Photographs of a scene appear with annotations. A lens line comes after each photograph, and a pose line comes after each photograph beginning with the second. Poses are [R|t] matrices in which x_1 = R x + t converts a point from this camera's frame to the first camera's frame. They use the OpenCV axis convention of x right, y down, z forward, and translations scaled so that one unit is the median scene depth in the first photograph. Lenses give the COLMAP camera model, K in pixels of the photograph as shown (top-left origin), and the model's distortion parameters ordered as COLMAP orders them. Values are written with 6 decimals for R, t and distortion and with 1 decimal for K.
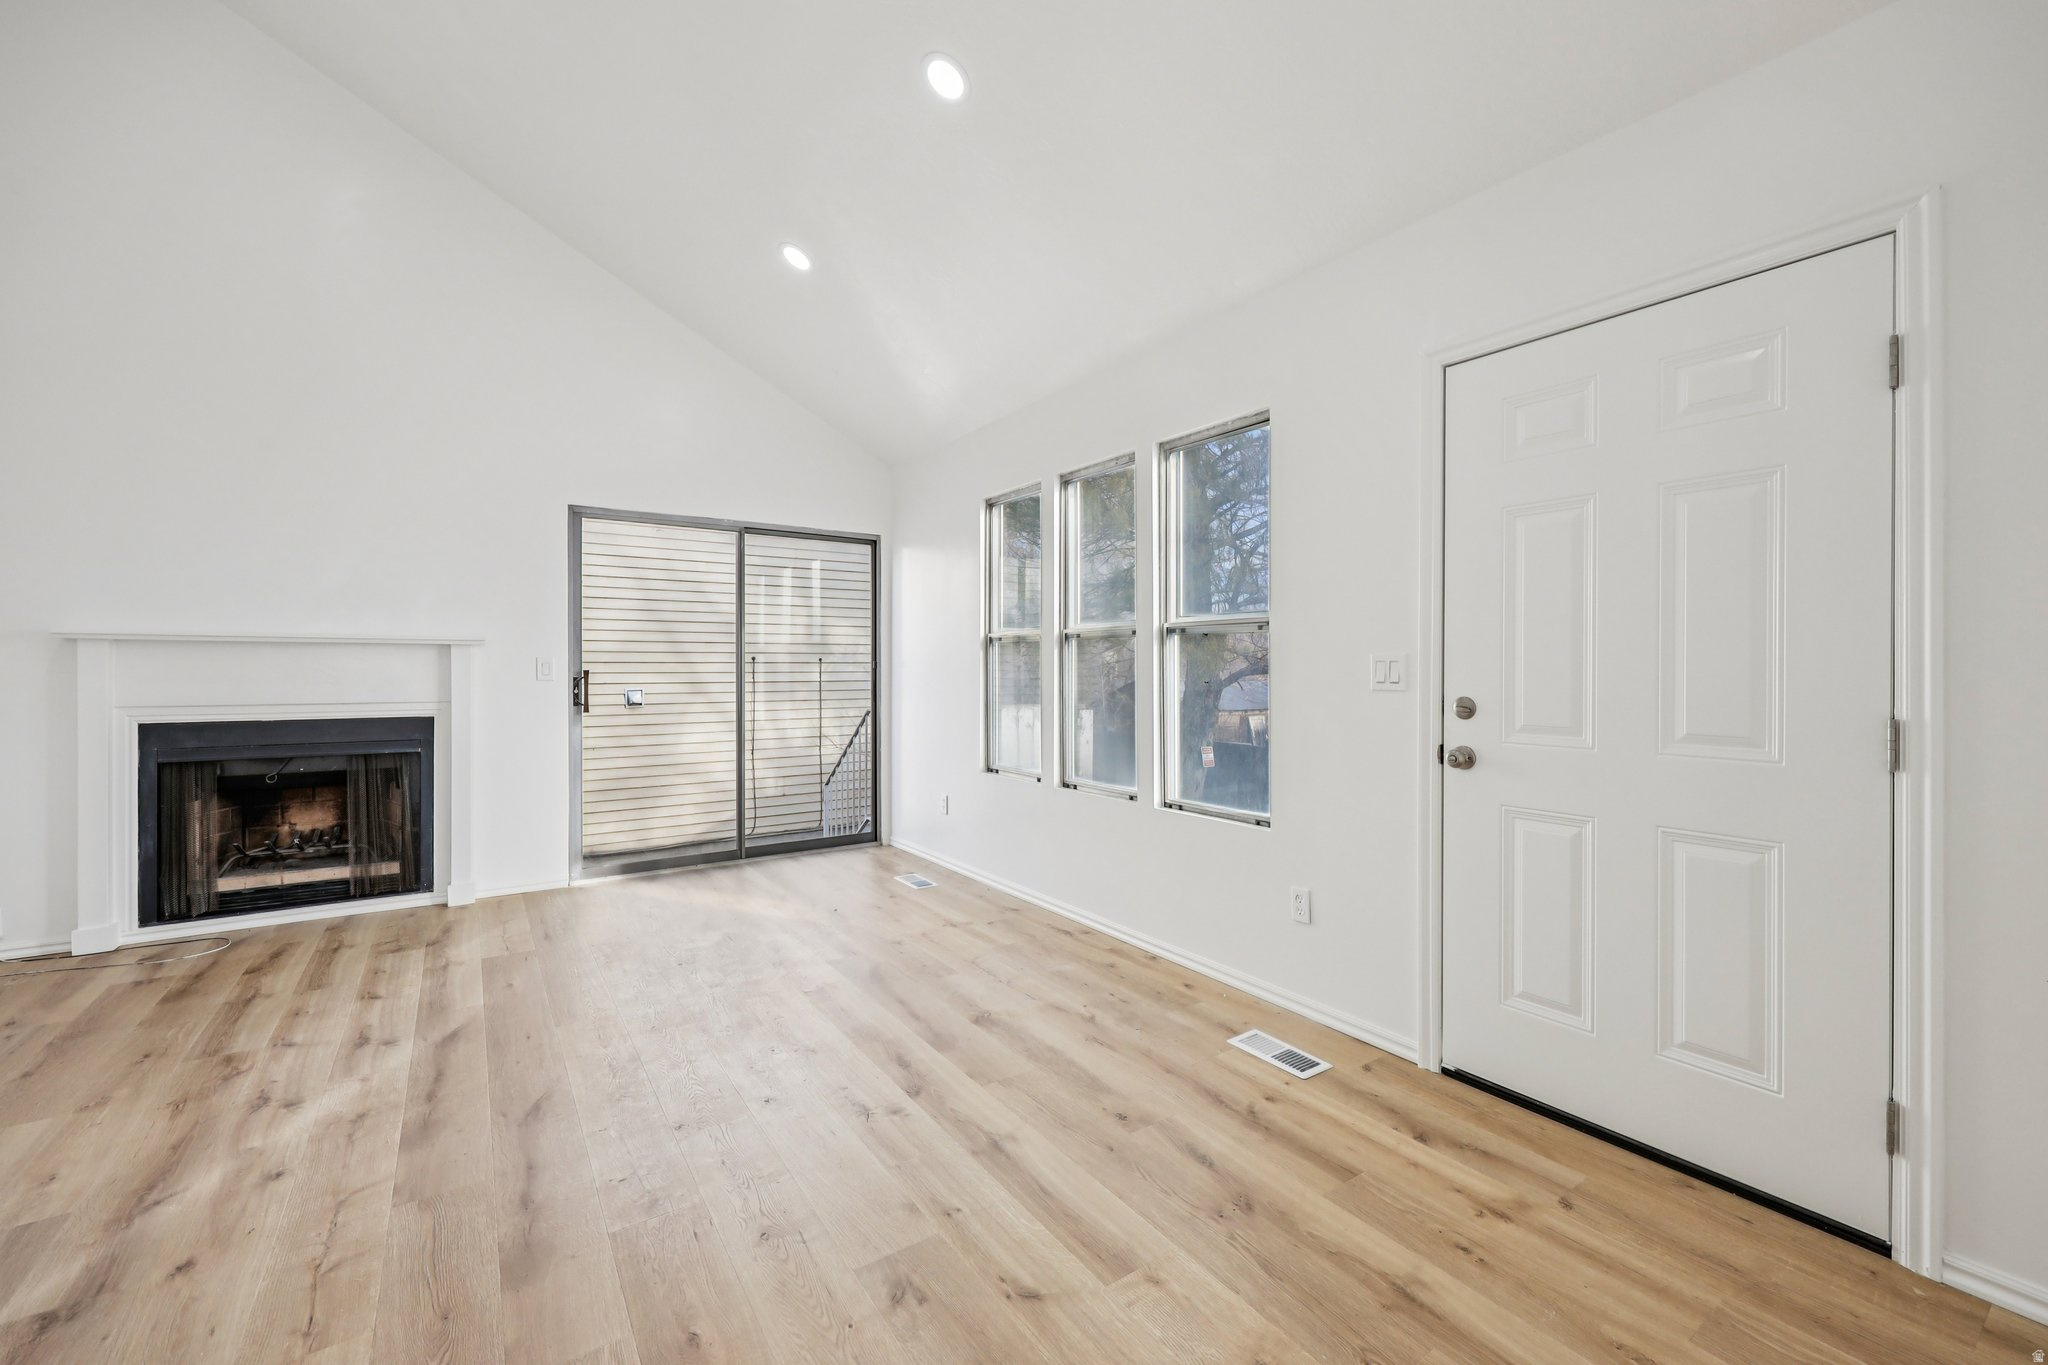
lens RADIAL K [[822.8, 0, 1034.5], [0, 822.8, 680.2], [0, 0, 1]] dist [-0.002036, 0.000264]
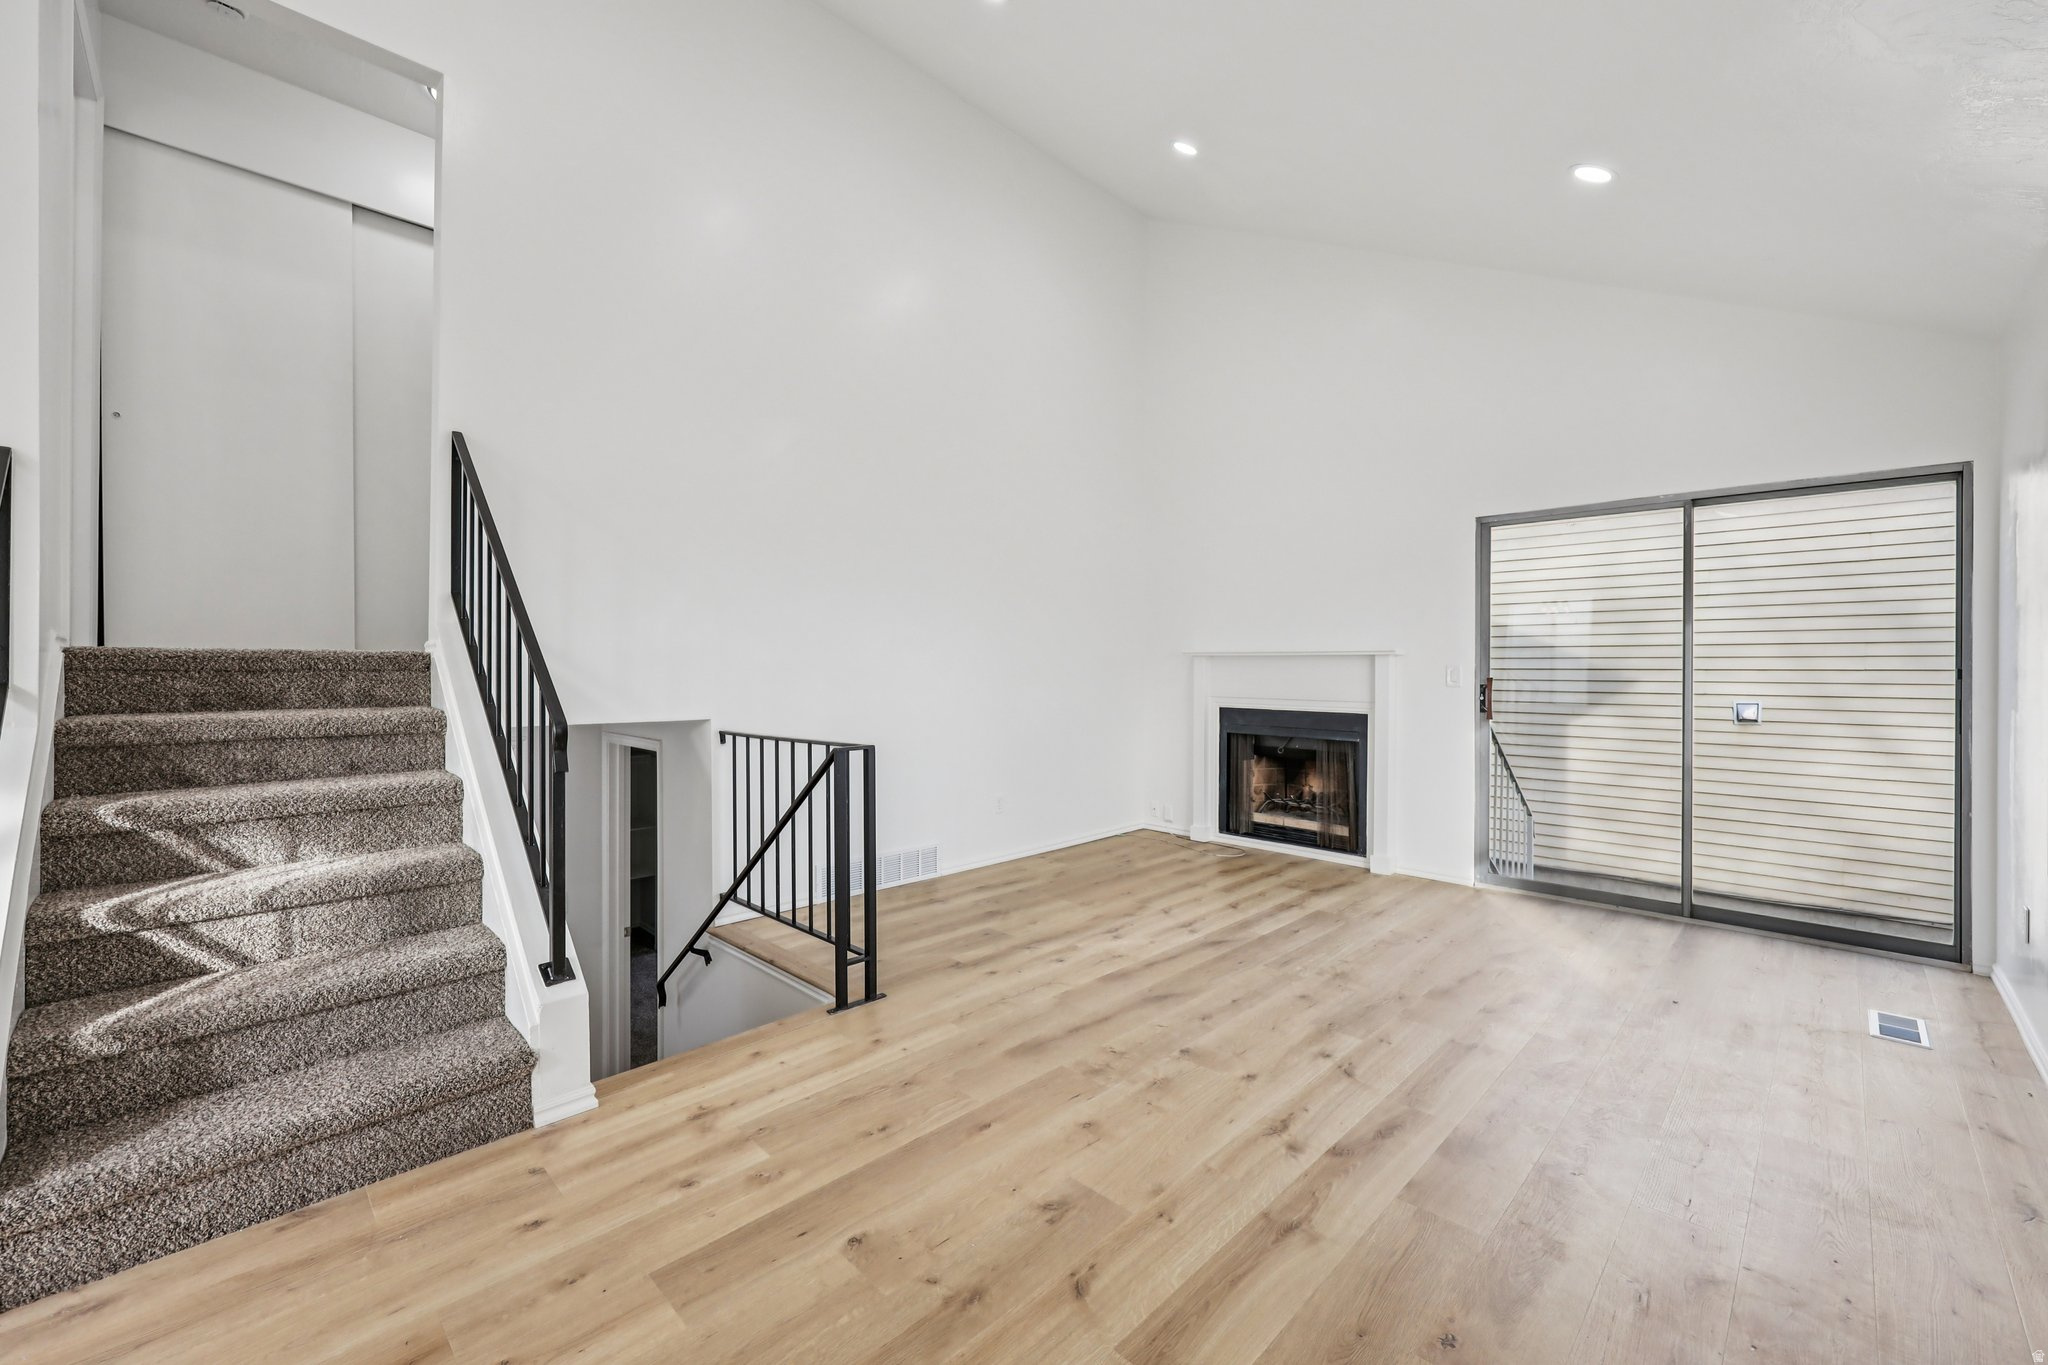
lens RADIAL K [[822.8, 0, 1028.2], [0, 822.8, 664.6], [0, 0, 1]] dist [-0.002036, 0.000264]
pose [[0.184688, -0.005593, -0.982781, 0.456752], [-0.021998, 0.999710, -0.009823, -0.006929], [0.982551, 0.023433, 0.184511, 0.337729]]
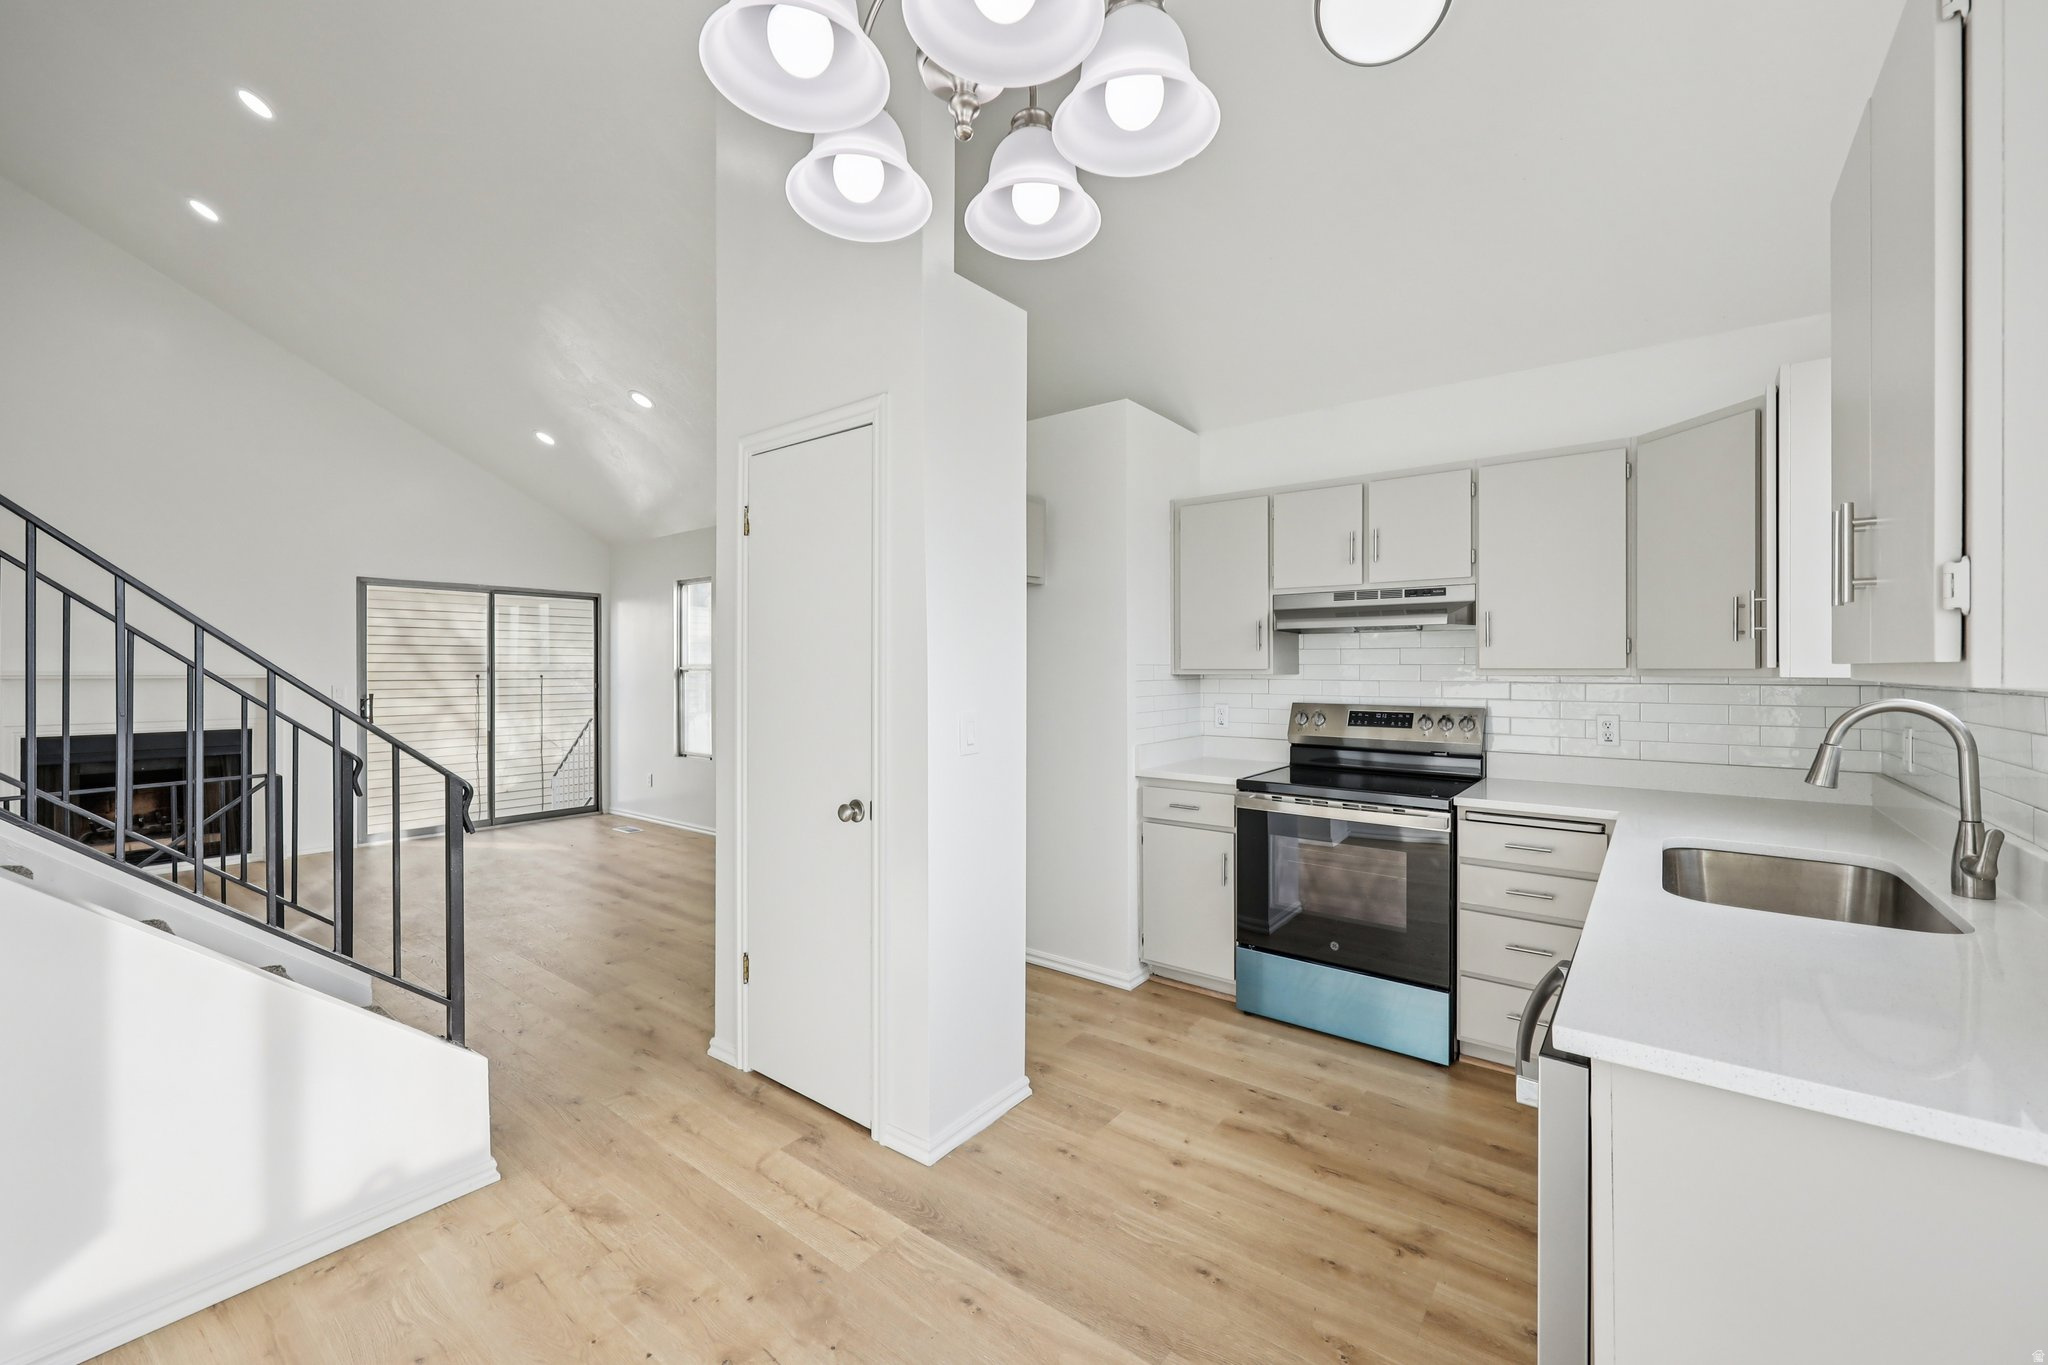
lens RADIAL K [[822.8, 0, 1031.3], [0, 822.8, 678.4], [0, 0, 1]] dist [-0.002036, 0.000264]
pose [[0.956324, -0.004493, 0.292276, 0.166766], [0.005755, 0.999977, -0.003457, -0.035503], [-0.292253, 0.004988, 0.956328, -0.901143]]
